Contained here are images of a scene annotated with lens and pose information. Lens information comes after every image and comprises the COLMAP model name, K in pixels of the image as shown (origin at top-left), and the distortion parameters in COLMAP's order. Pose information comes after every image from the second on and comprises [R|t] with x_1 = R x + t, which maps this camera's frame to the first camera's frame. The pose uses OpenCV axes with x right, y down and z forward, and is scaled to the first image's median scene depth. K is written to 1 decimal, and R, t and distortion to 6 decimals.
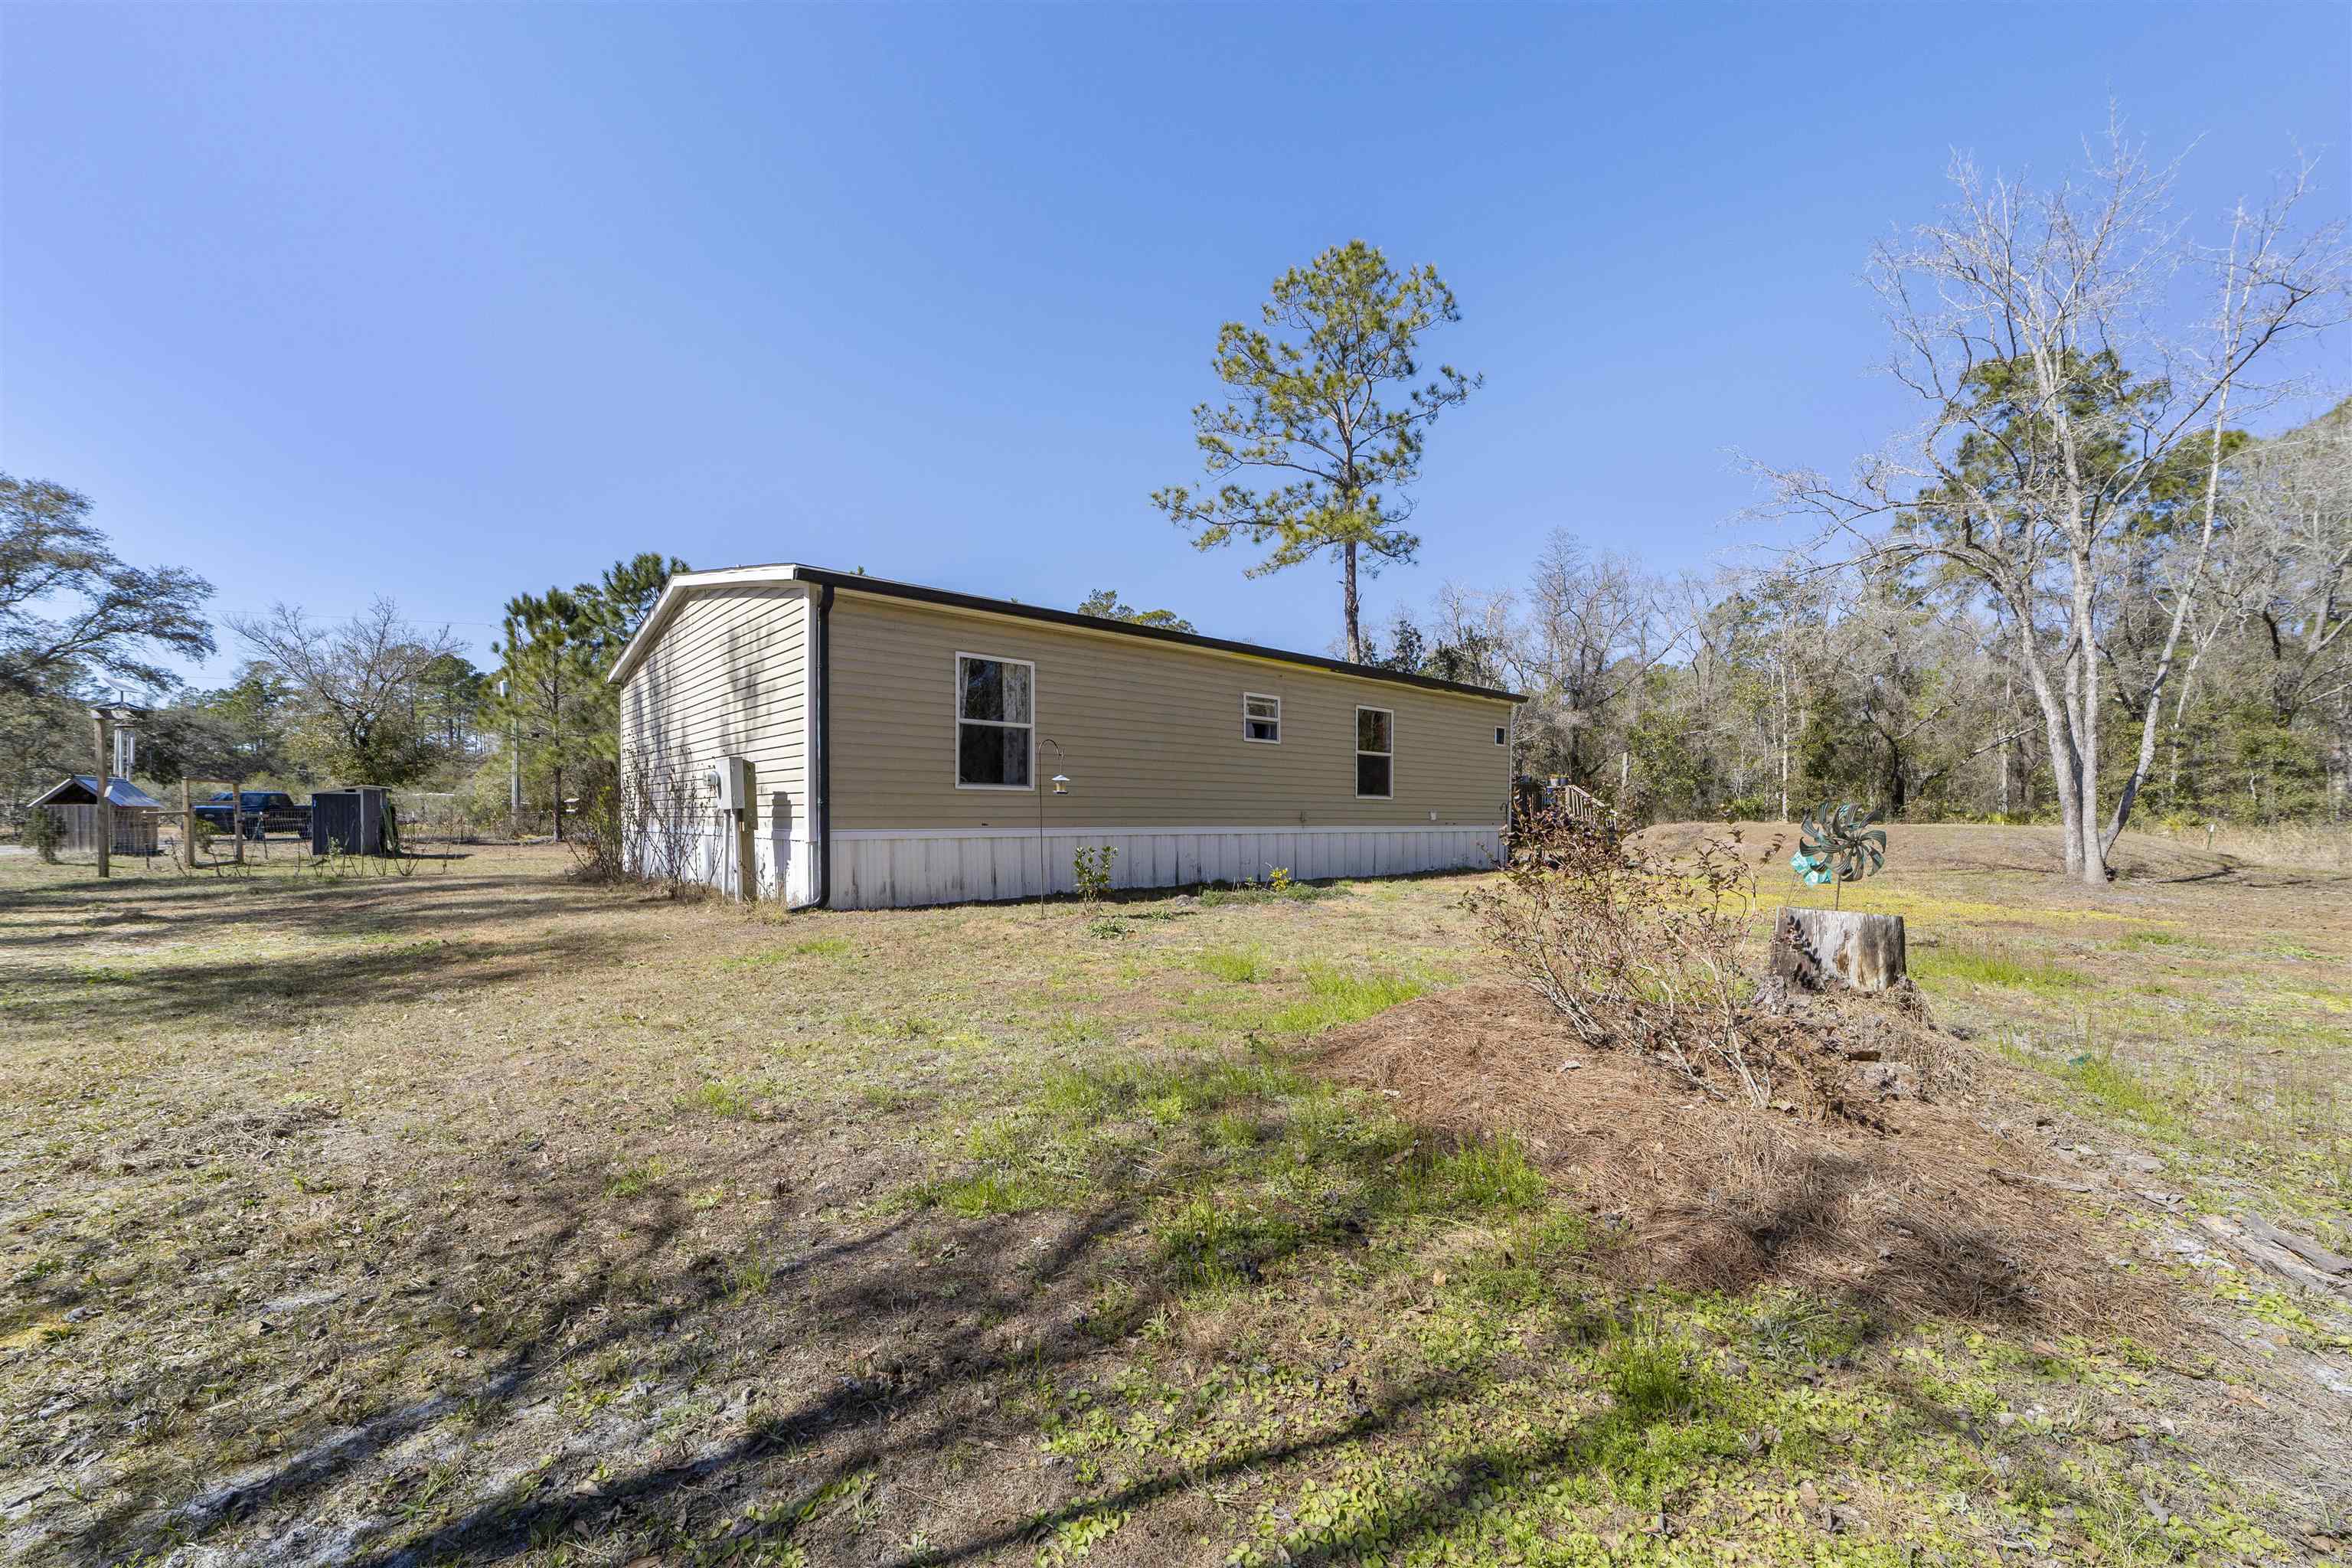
lens RADIAL K [[923.1, 0, 1189.7], [0, 923.1, 818.4], [0, 0, 1]] dist [0.000612, 0.000079]
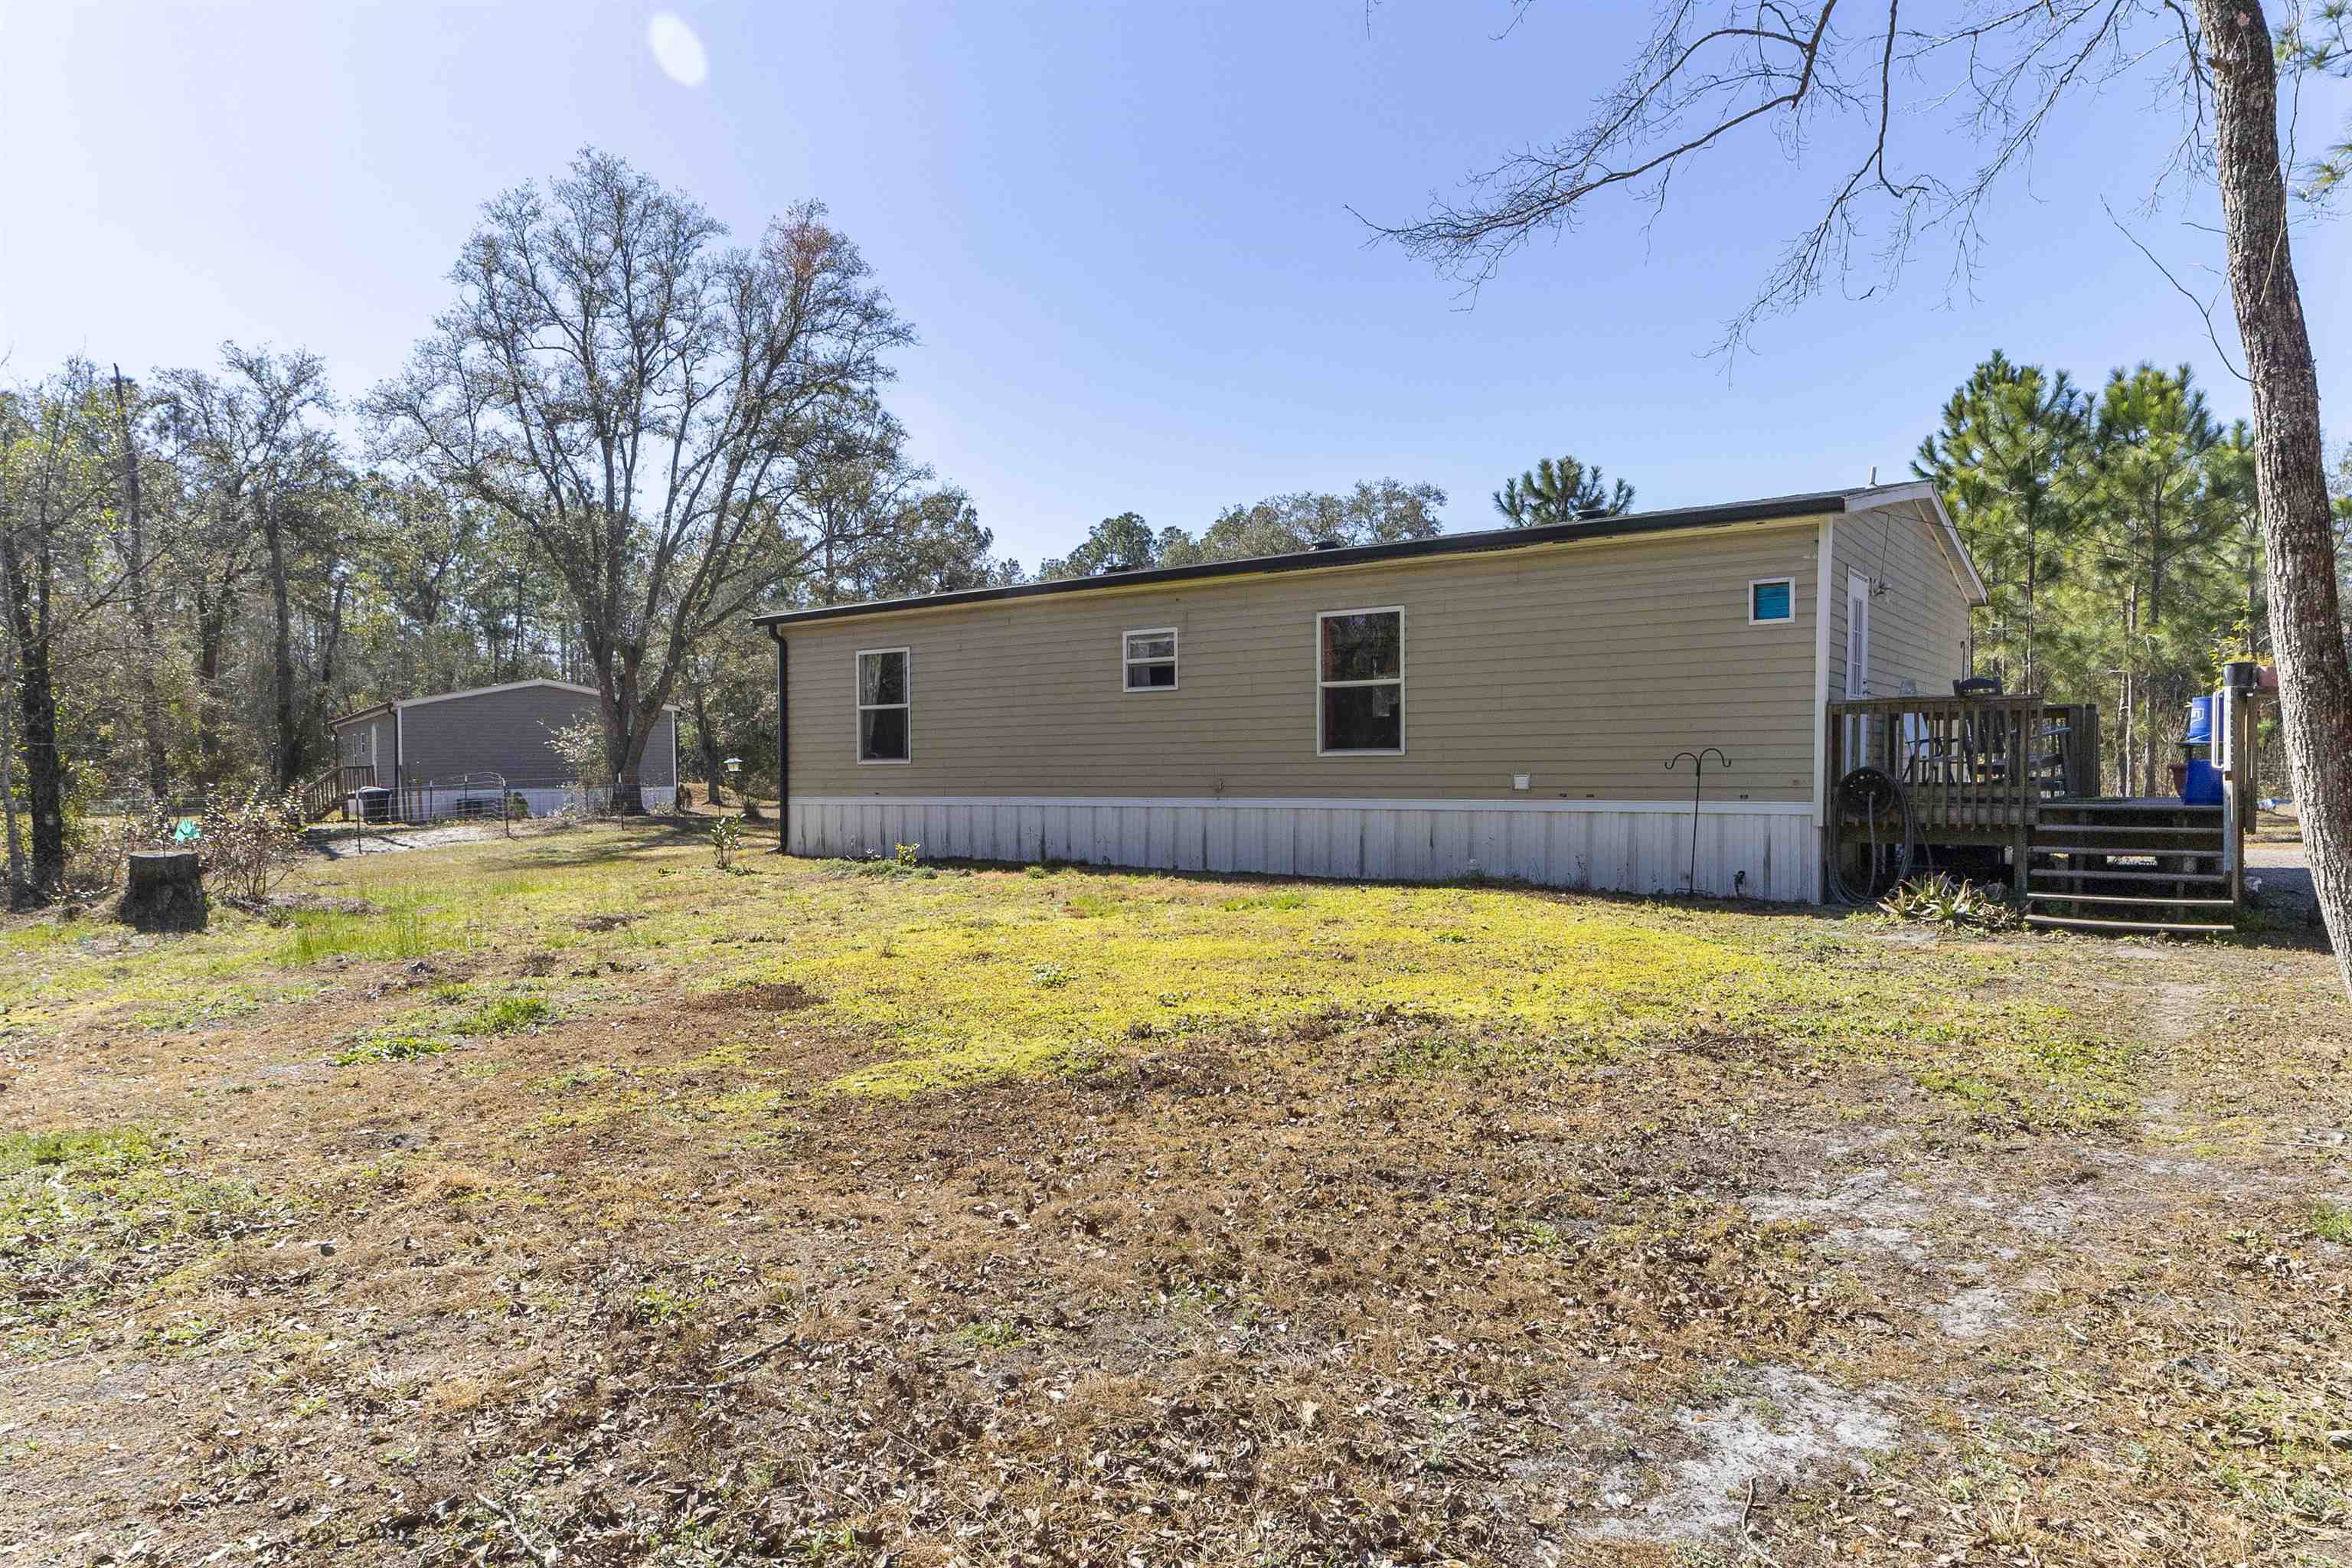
lens RADIAL K [[923.1, 0, 1189.7], [0, 923.1, 818.4], [0, 0, 1]] dist [0.000612, 0.000079]
pose [[0.388319, 0.026685, -0.921138, 0.668274], [0.001784, 0.999557, 0.029708, 0.002466], [0.921523, -0.013180, 0.388100, 0.588067]]
